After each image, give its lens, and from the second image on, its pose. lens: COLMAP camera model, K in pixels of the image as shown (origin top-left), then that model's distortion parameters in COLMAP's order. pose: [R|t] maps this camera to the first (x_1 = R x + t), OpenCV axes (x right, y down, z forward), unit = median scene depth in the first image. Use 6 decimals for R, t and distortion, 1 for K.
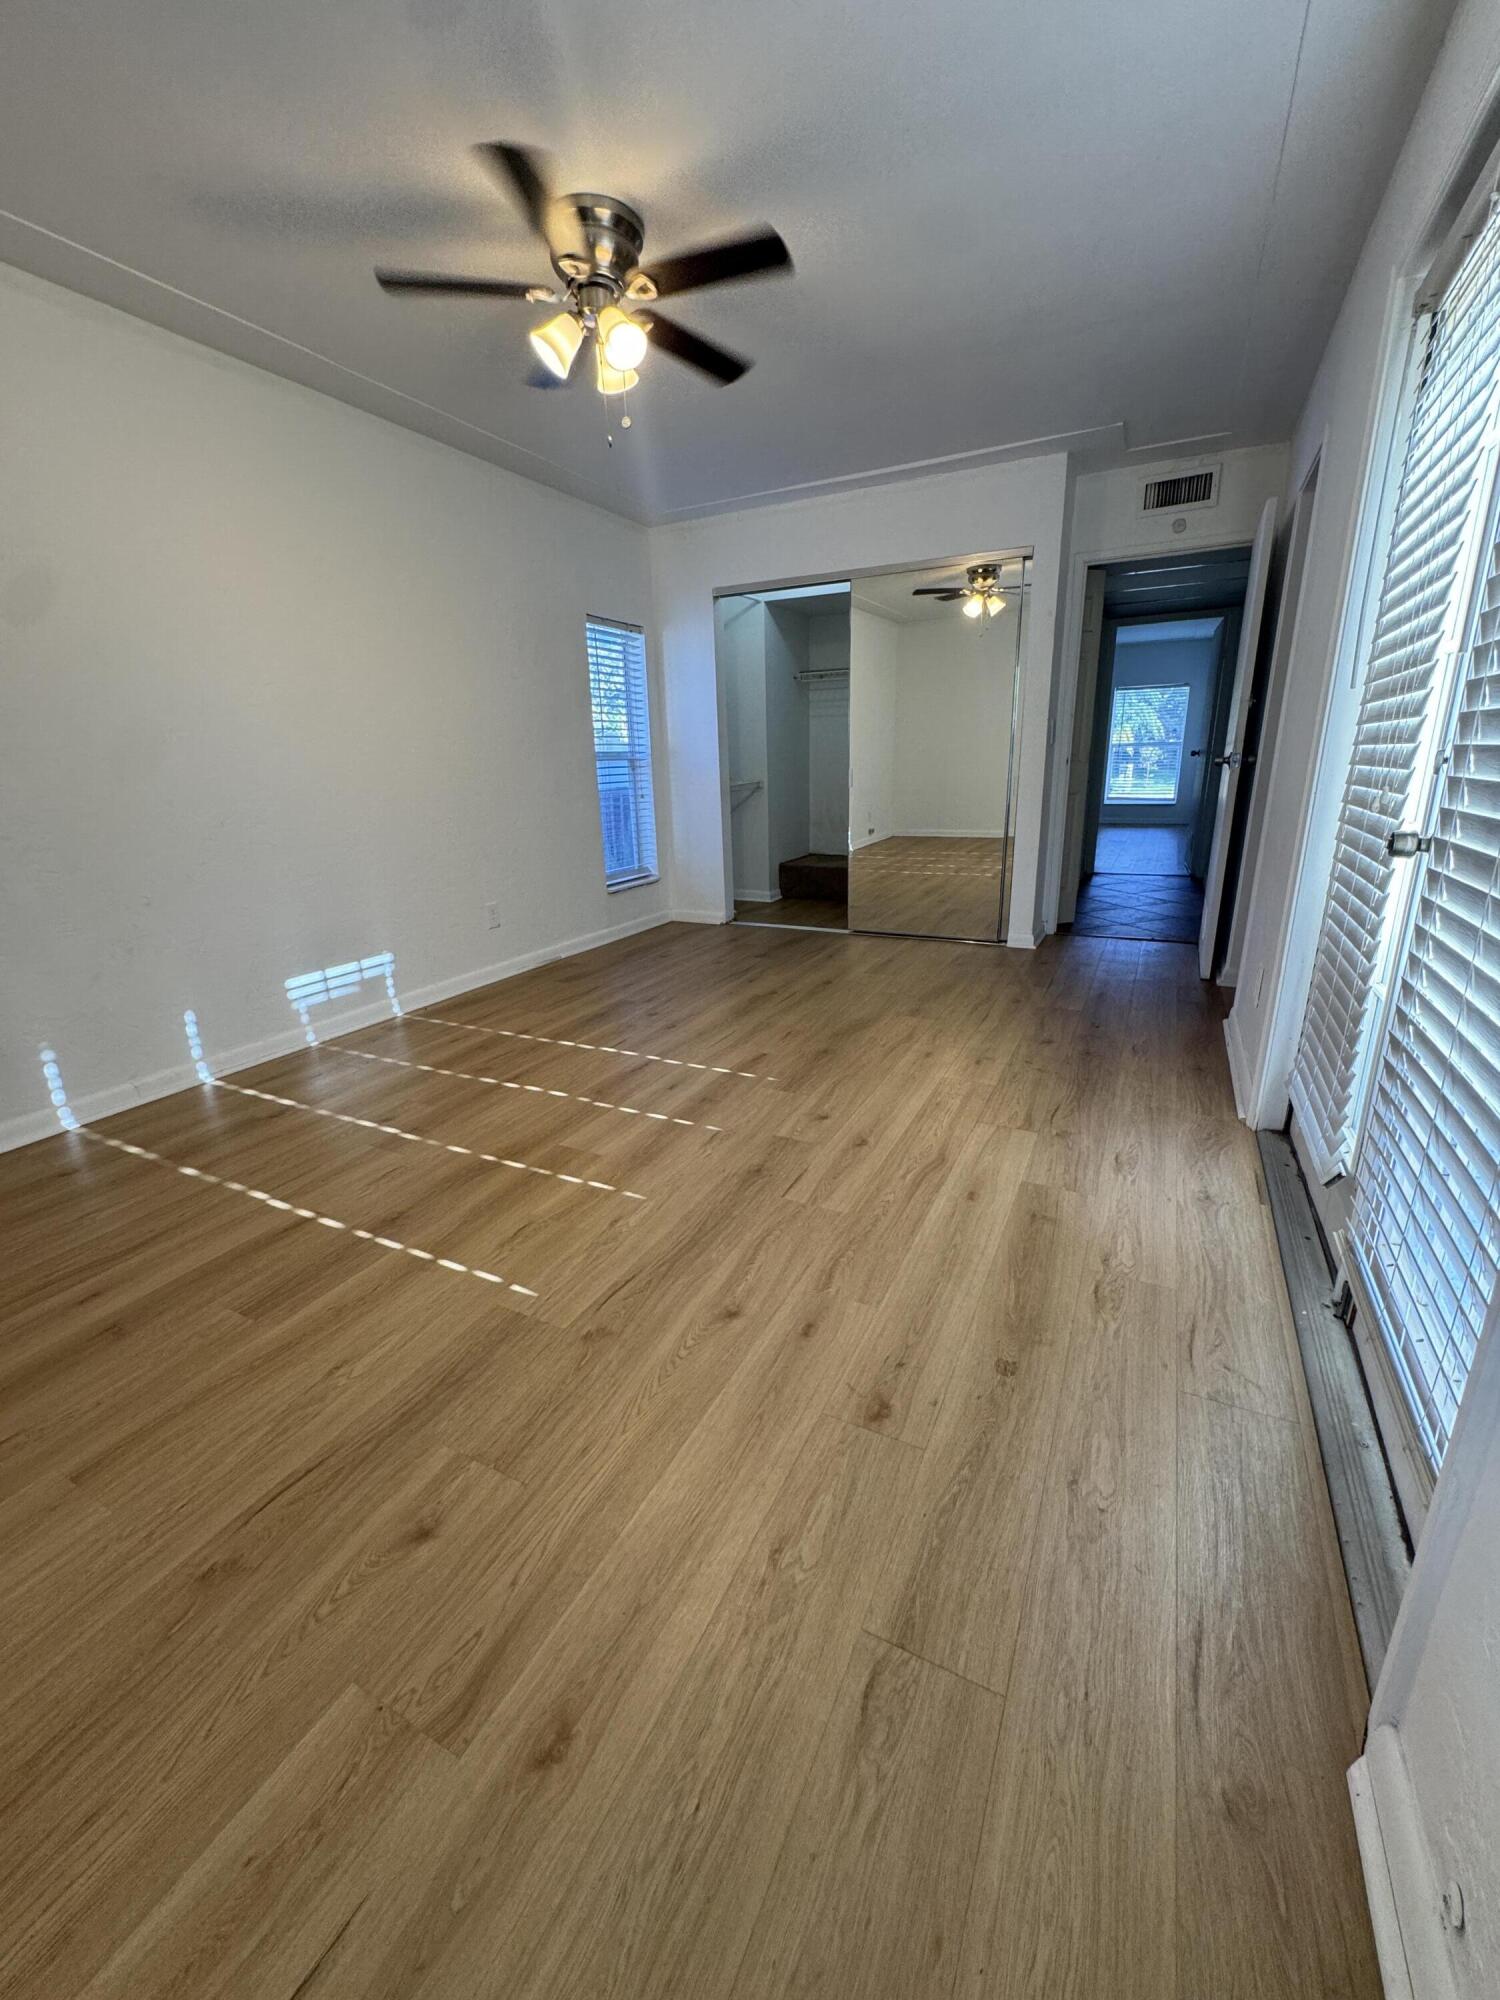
lens RADIAL K [[805.1, 0, 753.9], [0, 805.1, 1000.2], [0, 0, 1]] dist [-0.002922, 0.000387]
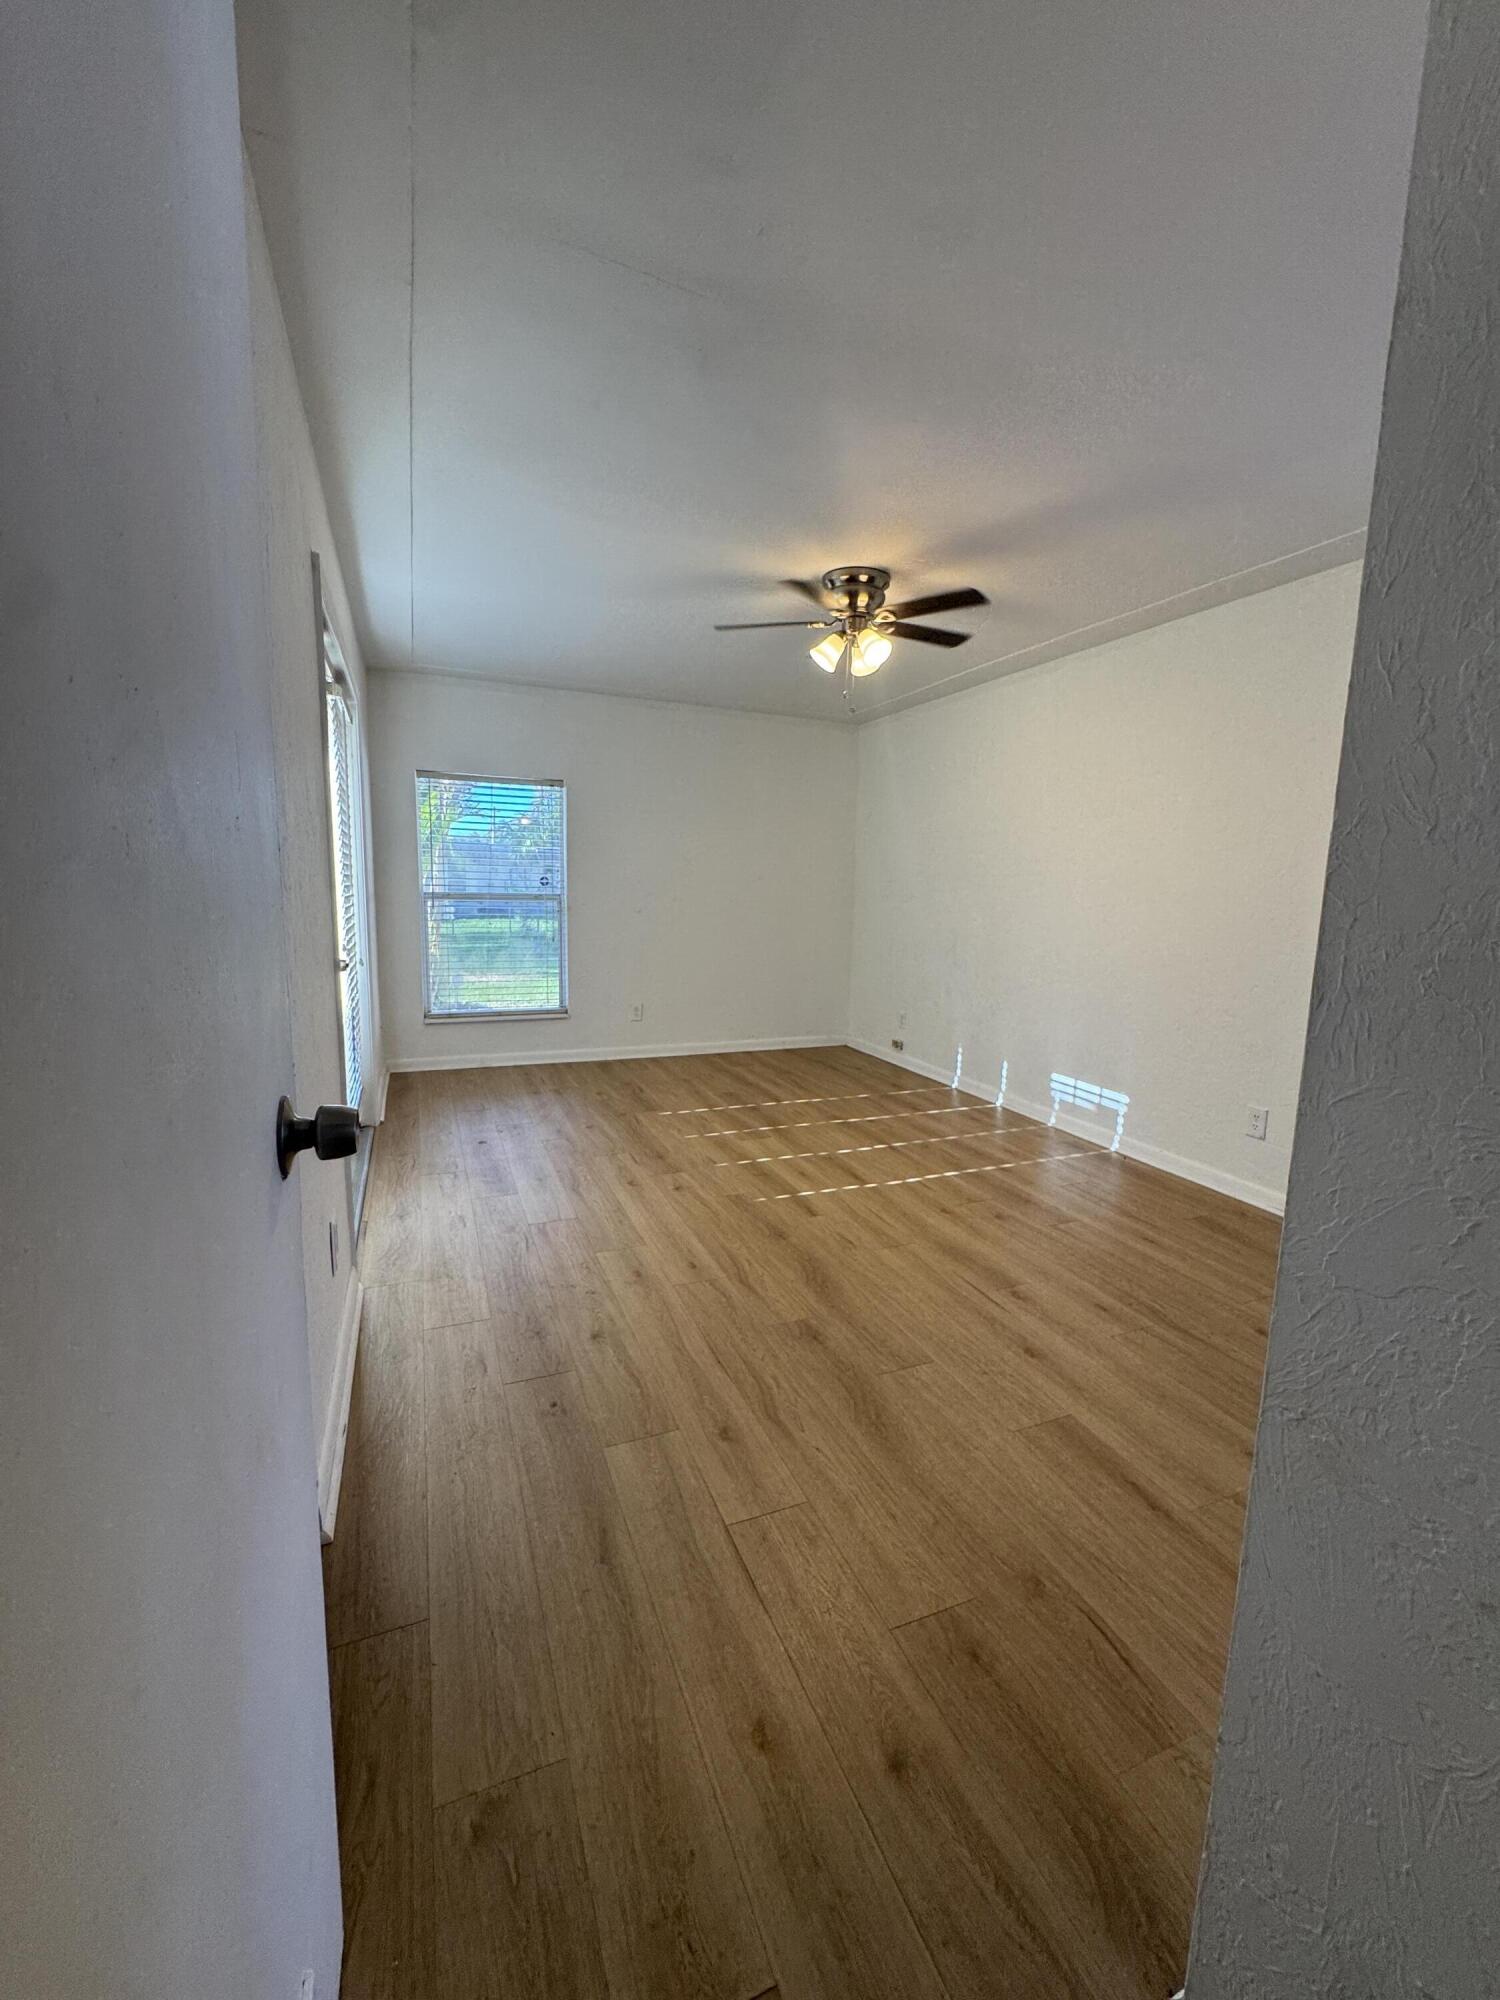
lens RADIAL K [[805.1, 0, 753.9], [0, 805.1, 1000.2], [0, 0, 1]] dist [-0.002922, 0.000387]
pose [[-0.652243, 0.118973, -0.748615, 0.806309], [-0.227238, 0.911494, 0.342843, -0.521093], [0.723147, 0.393731, -0.567480, 1.443466]]
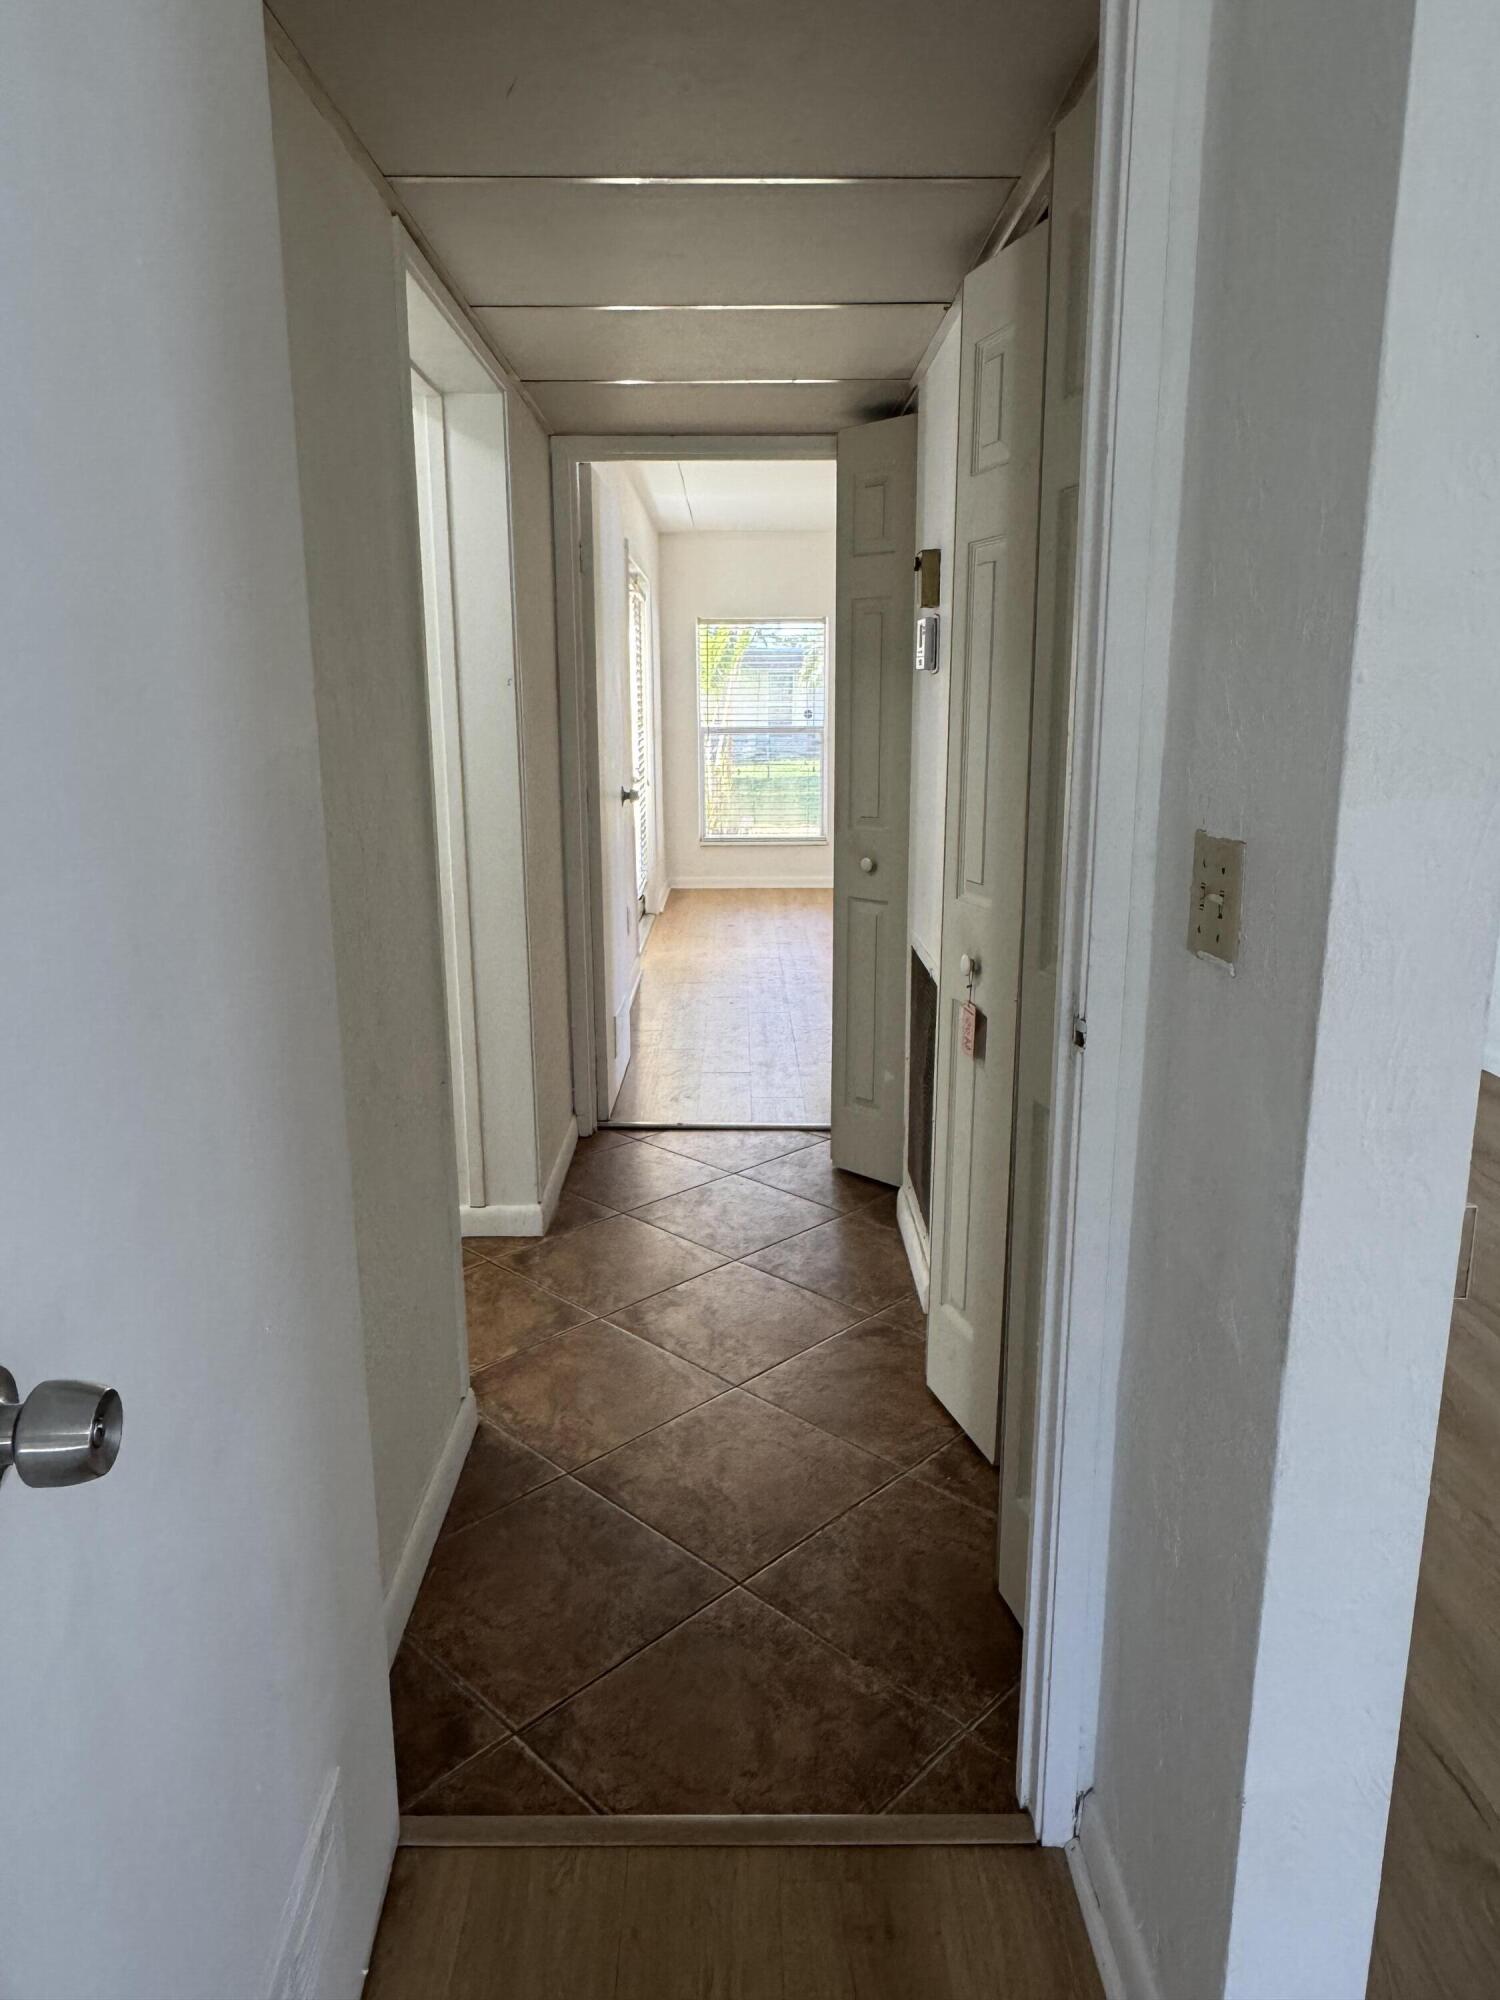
lens RADIAL K [[1308.0, 0, 750.0], [0, 1308.0, 1000.0], [0, 0, 1]] dist [0.004624, 0.000855]
pose [[-0.888388, 0.131408, -0.439885, 1.290717], [-0.108963, 0.870428, 0.480085, -0.911606], [0.445975, 0.474433, -0.758960, 2.556423]]
